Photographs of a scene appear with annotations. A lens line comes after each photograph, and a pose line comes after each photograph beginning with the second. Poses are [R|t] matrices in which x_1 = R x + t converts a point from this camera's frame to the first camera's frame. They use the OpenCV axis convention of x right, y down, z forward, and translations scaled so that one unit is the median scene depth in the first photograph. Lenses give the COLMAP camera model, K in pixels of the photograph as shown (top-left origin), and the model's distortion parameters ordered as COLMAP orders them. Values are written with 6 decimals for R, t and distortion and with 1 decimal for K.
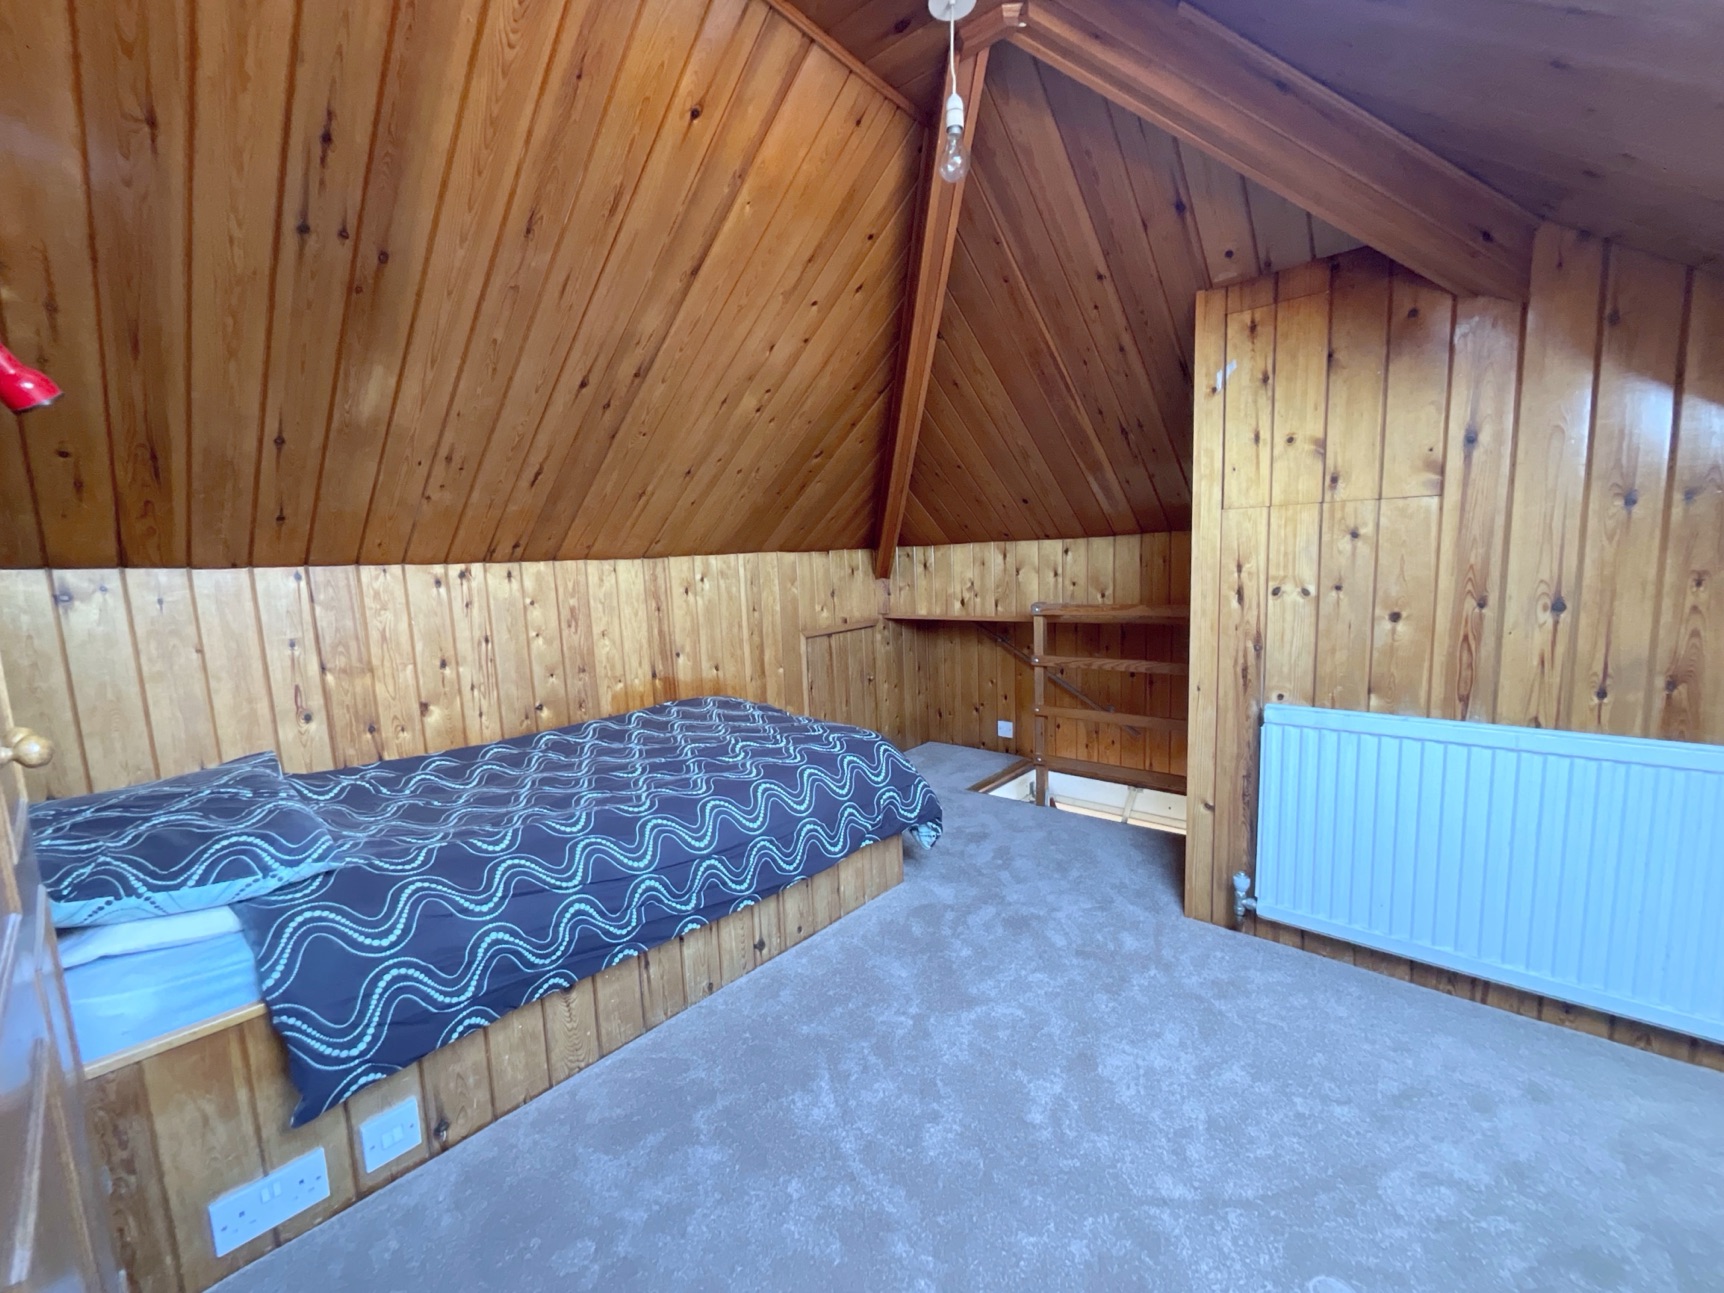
lens RADIAL K [[700.5, 0, 860.8], [0, 700.5, 647.3], [0, 0, 1]] dist [-0.002722, 0.001384]
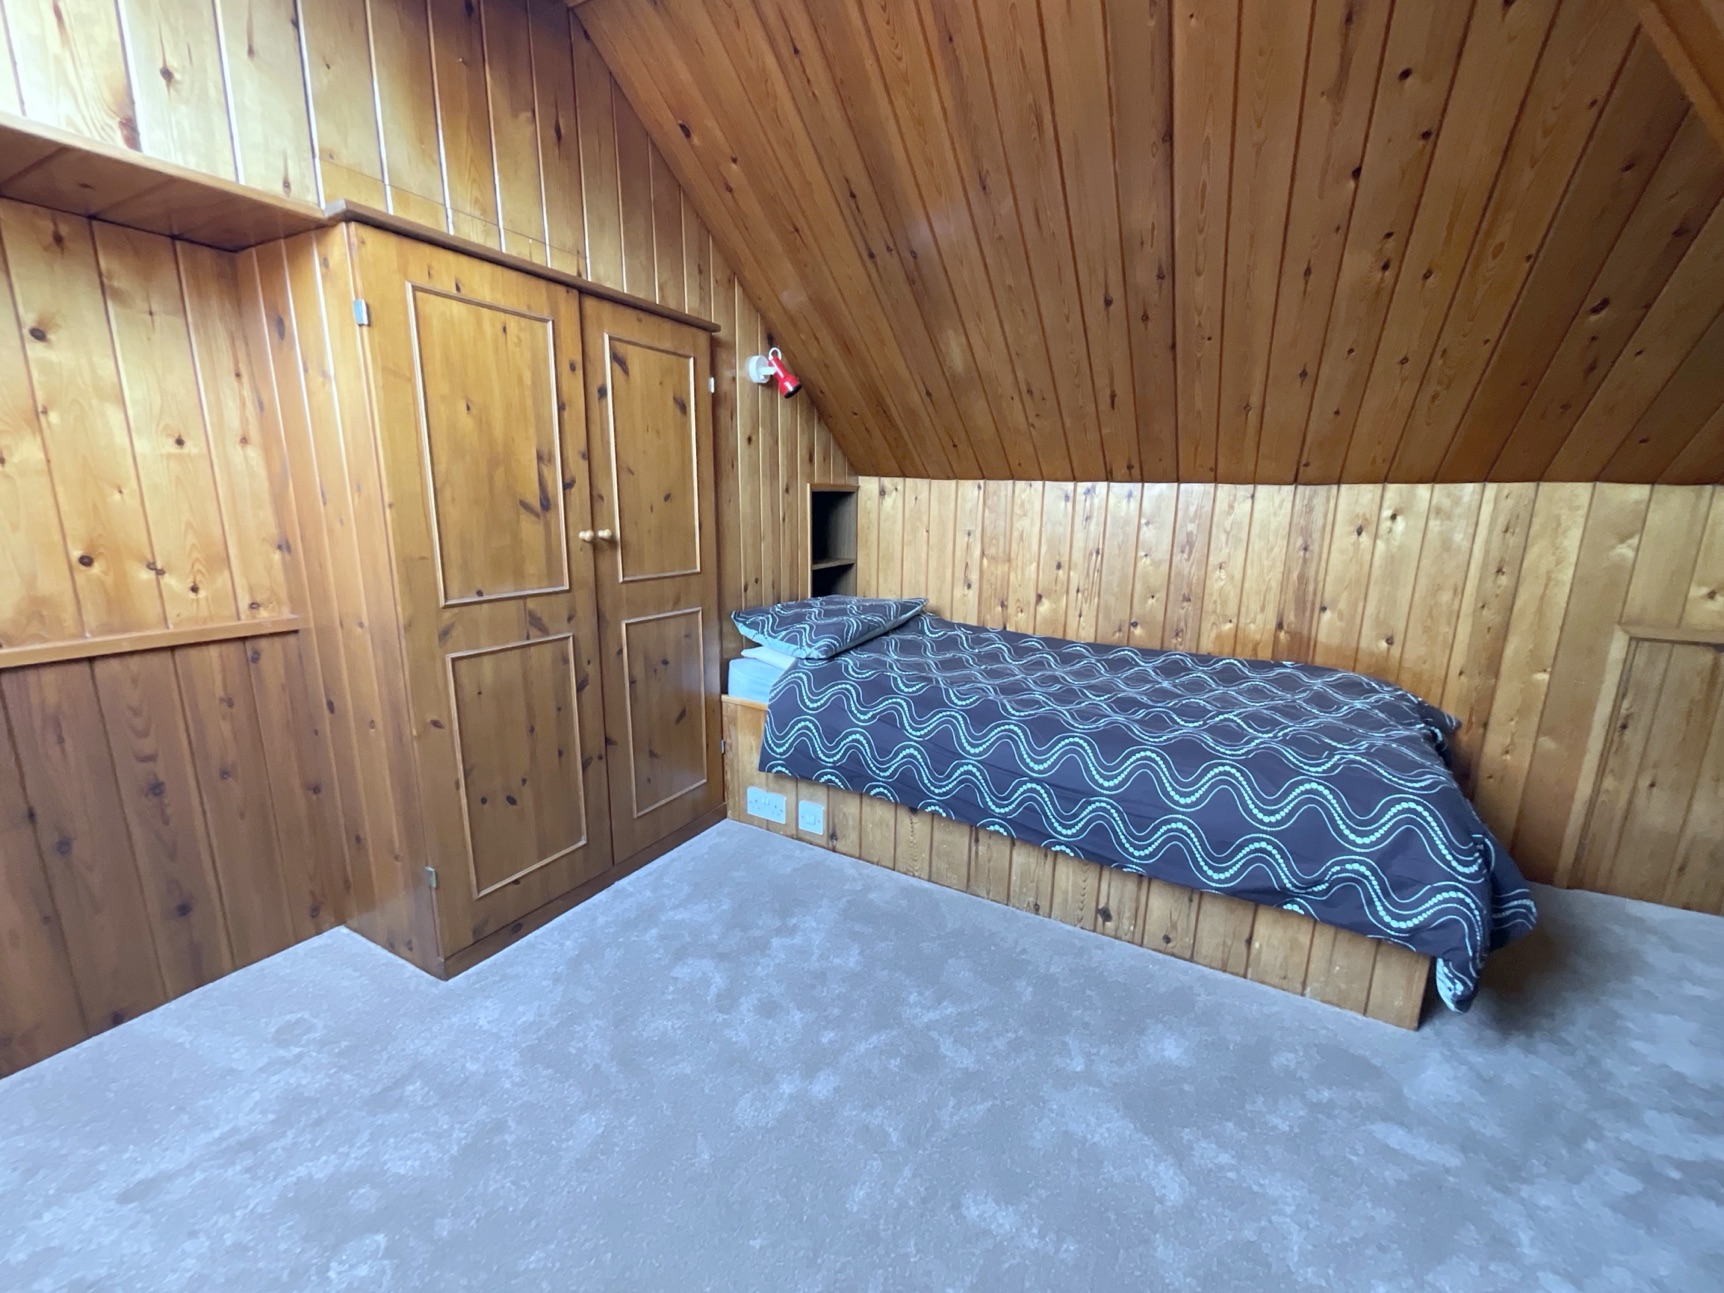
lens RADIAL K [[700.5, 0, 860.8], [0, 700.5, 647.6], [0, 0, 1]] dist [-0.002722, 0.001384]
pose [[0.211977, 0.252025, -0.944219, 0.512579], [-0.150599, 0.963059, 0.223244, -0.059937], [0.965601, 0.094876, 0.242101, 0.397604]]
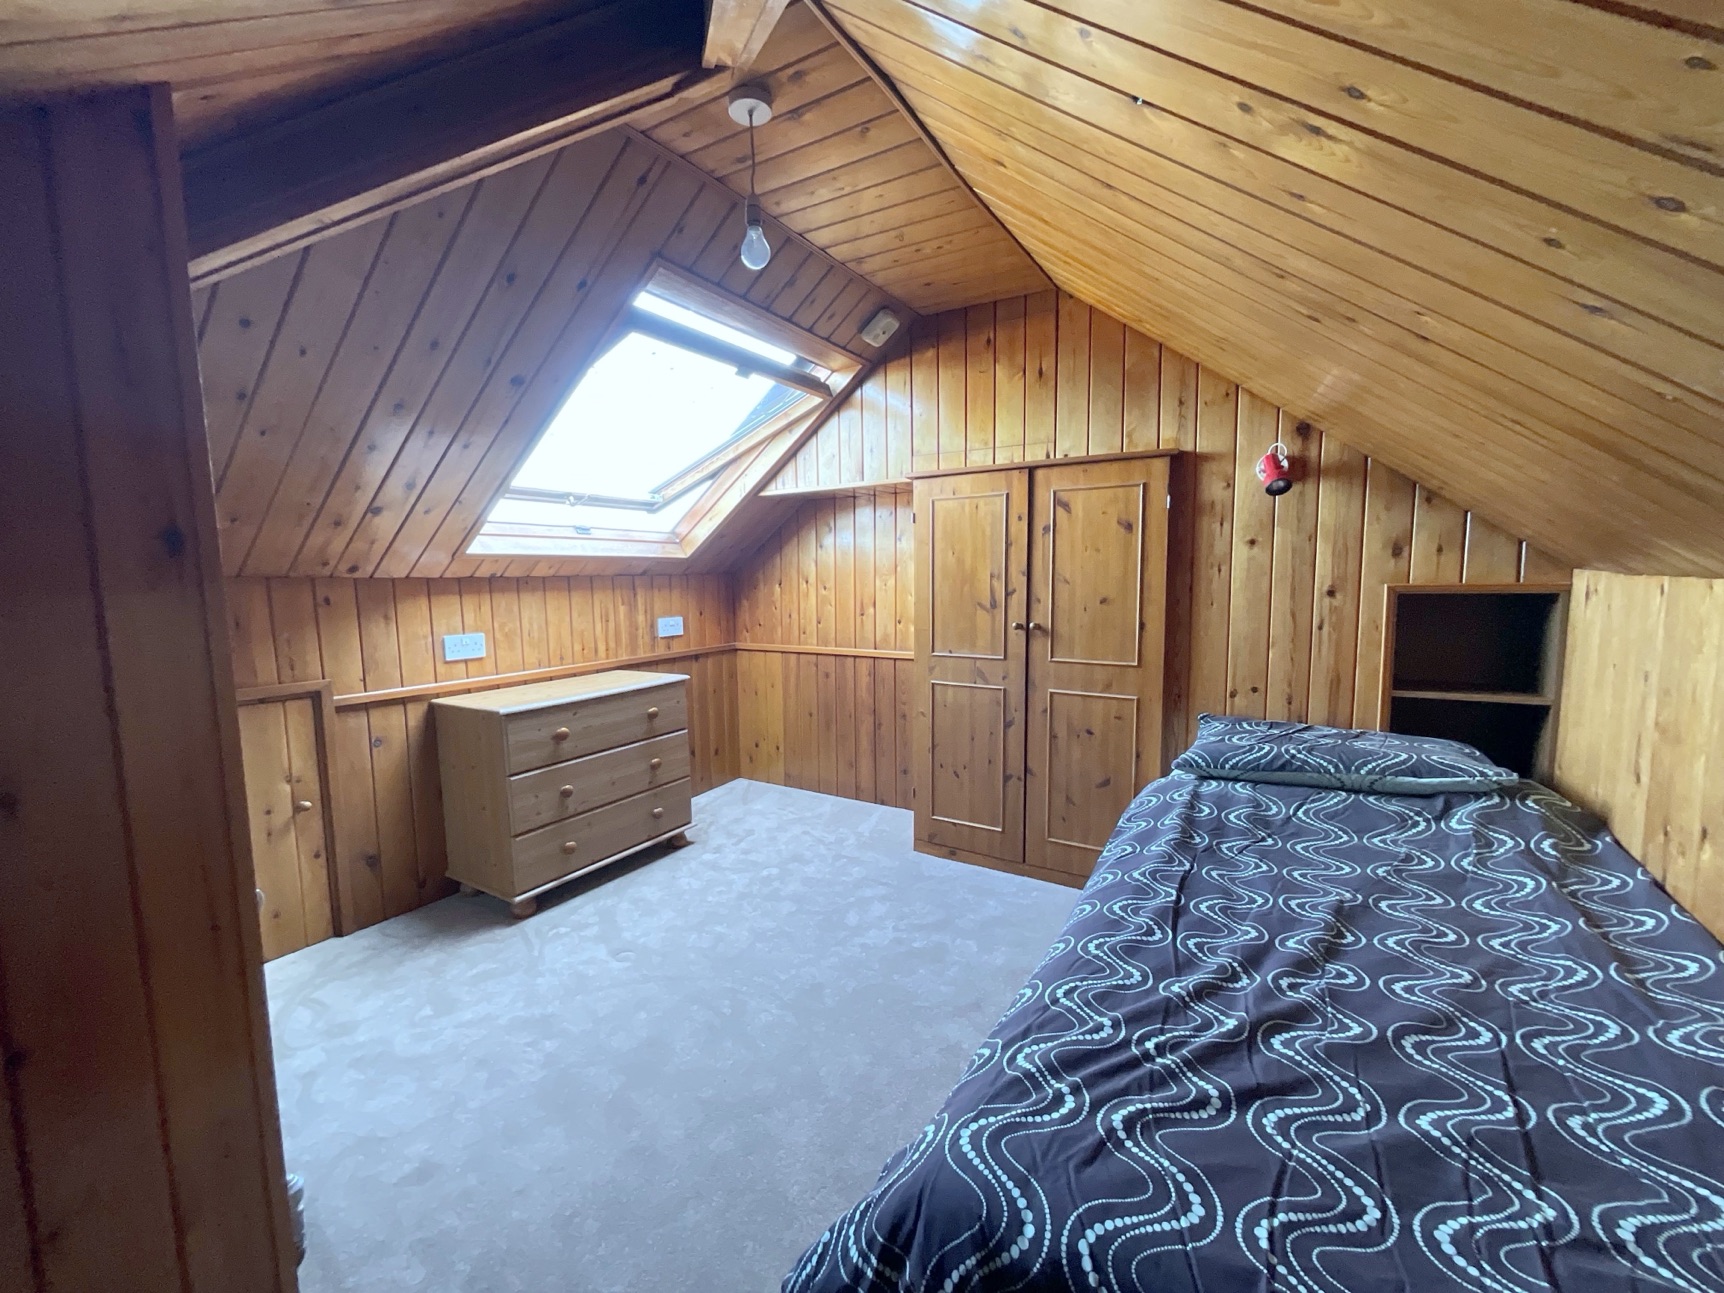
lens RADIAL K [[700.5, 0, 864.0], [0, 700.5, 641.7], [0, 0, 1]] dist [-0.002722, 0.001384]
pose [[-0.983395, 0.073079, -0.166113, 0.114009], [0.032842, 0.971888, 0.233140, -0.221076], [0.178481, 0.223813, -0.958150, 1.398532]]
